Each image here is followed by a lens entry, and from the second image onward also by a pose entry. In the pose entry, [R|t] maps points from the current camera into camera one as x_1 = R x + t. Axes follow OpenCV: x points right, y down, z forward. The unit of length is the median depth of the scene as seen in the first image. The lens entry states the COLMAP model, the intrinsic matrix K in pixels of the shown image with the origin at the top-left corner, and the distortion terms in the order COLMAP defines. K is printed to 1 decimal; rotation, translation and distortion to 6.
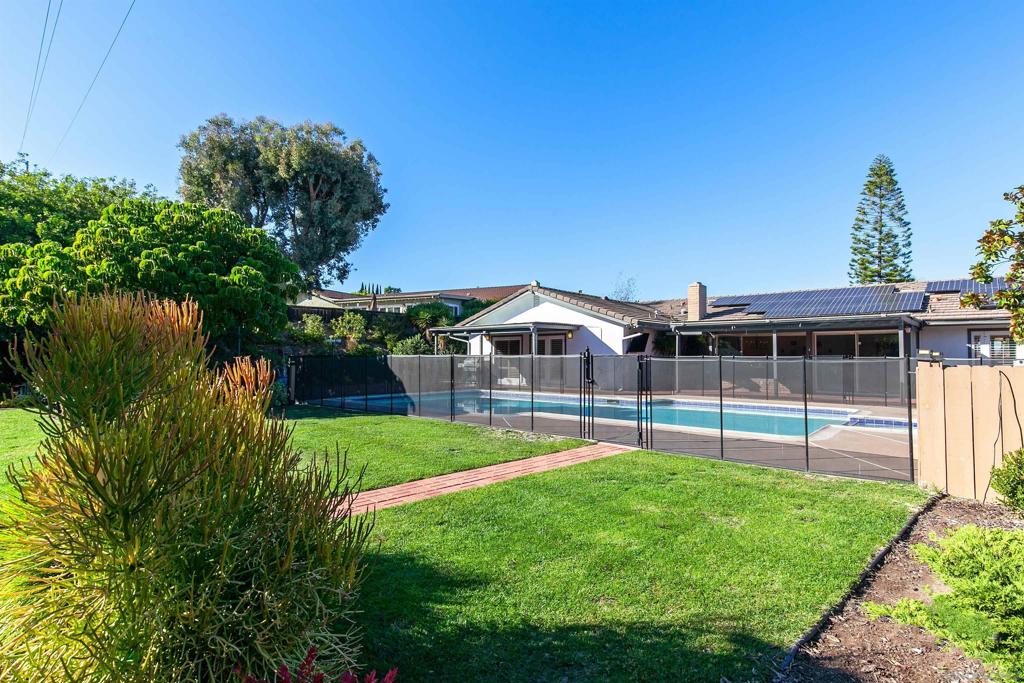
lens RADIAL K [[521.4, 0, 513.6], [0, 521.4, 336.6], [0, 0, 1]] dist [-0.002099, 0.001477]
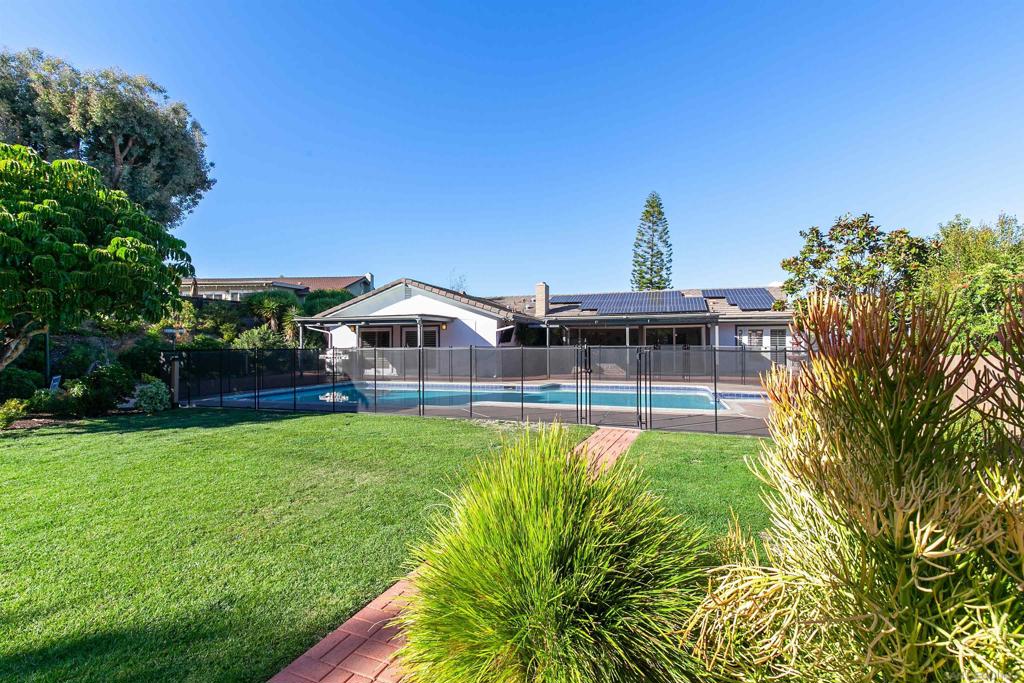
lens RADIAL K [[472.7, 0, 513.5], [0, 472.7, 337.1], [0, 0, 1]] dist [-0.001089, 0.000445]
pose [[0.919782, -0.000346, 0.392430, -0.122267], [-0.007731, 0.999790, 0.019001, -0.001079], [-0.392354, -0.020511, 0.919585, 0.050974]]
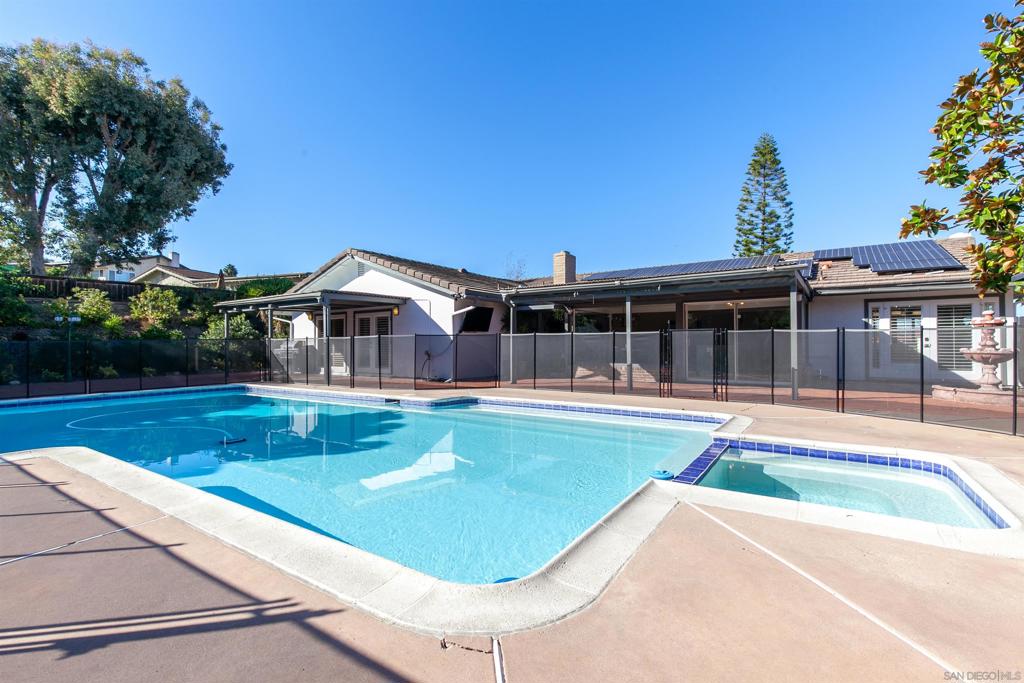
lens RADIAL K [[467.8, 0, 512.0], [0, 467.8, 341.5], [0, 0, 1]] dist [0.001574, 0.000242]
pose [[0.992170, -0.007199, 0.124688, 0.169802], [0.003290, 0.999497, 0.031530, 0.018750], [-0.124852, -0.030873, 0.991695, 0.247856]]
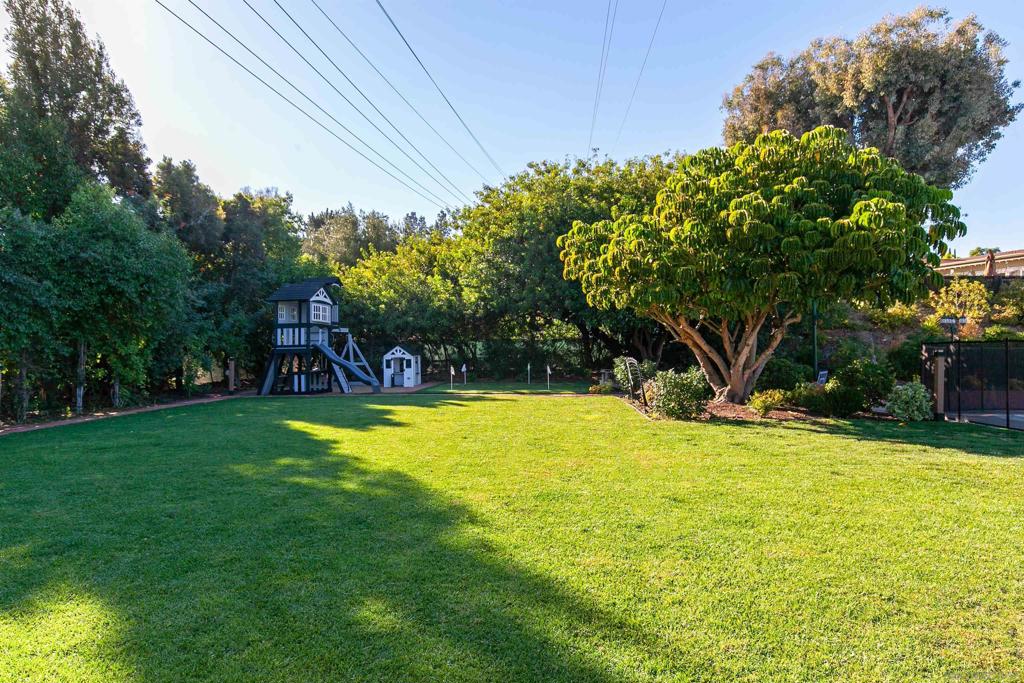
lens RADIAL K [[588.9, 0, 512.0], [0, 588.9, 341.5], [0, 0, 1]] dist [0.003695, 0.000095]
pose [[0.633831, -0.000987, -0.773471, -0.112395], [0.022535, 0.999598, 0.017191, 0.007509], [0.773144, -0.028326, 0.633598, 0.093106]]
